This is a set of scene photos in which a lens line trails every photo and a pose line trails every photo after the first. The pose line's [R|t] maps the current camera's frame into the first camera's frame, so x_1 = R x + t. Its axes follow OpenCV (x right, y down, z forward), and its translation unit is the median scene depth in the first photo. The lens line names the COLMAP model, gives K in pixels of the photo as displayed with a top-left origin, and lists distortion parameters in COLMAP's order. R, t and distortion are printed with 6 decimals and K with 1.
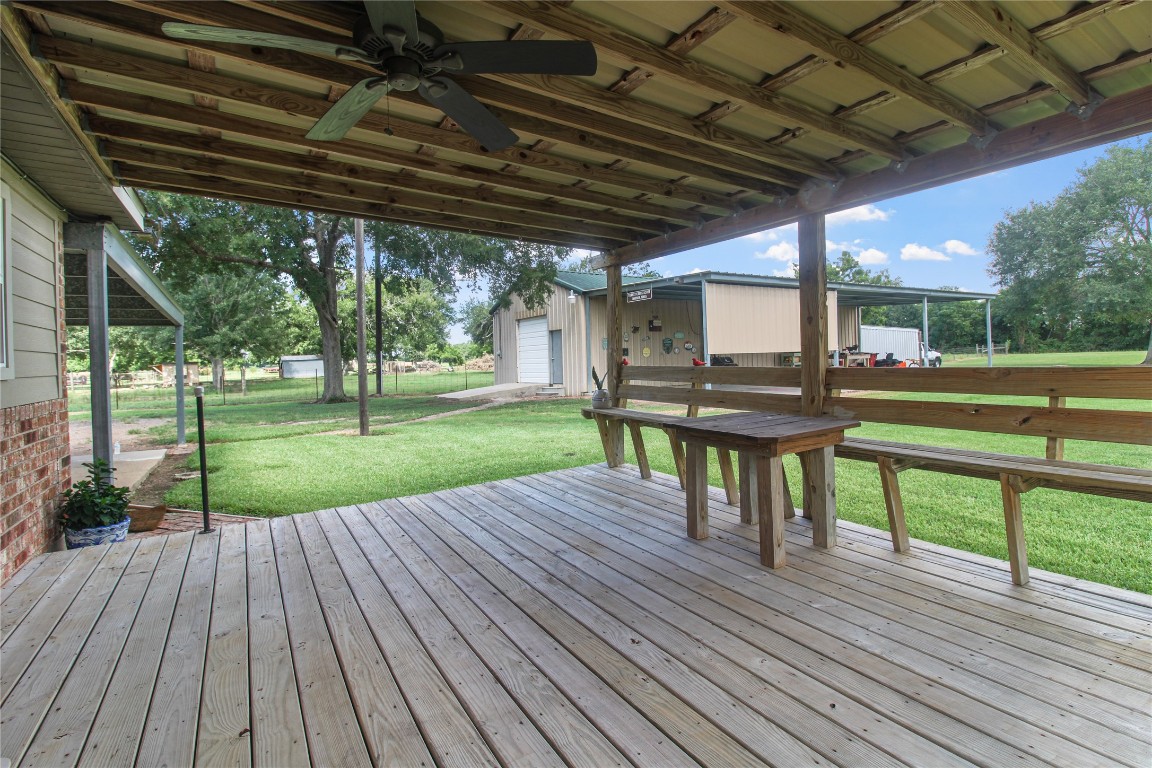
lens RADIAL K [[545.3, 0, 580.6], [0, 545.3, 359.1], [0, 0, 1]] dist [0.001935, -0.011466]
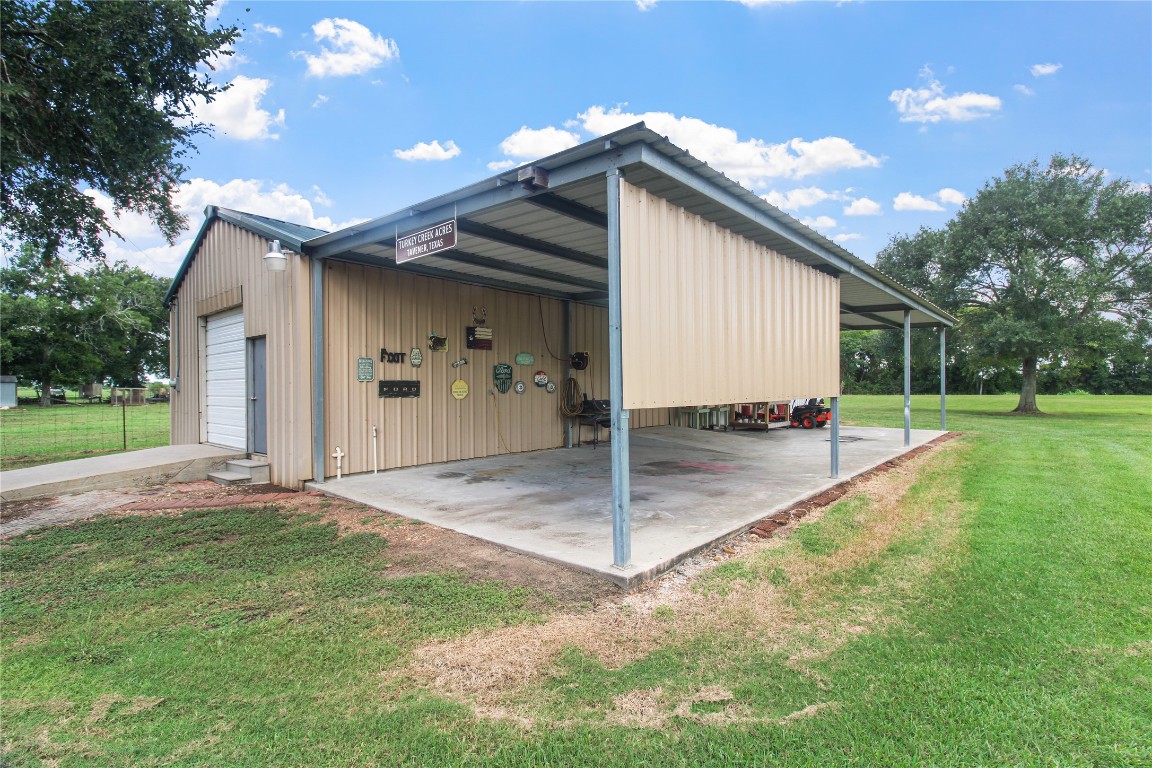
lens RADIAL K [[531.8, 0, 576.0], [0, 531.8, 384.0], [0, 0, 1]] dist [0.002792, -0.012500]
pose [[0.959972, 0.025243, 0.278957, 0.085494], [-0.022033, 0.999650, -0.014640, -0.012650], [-0.279229, 0.007908, 0.960192, 0.492496]]
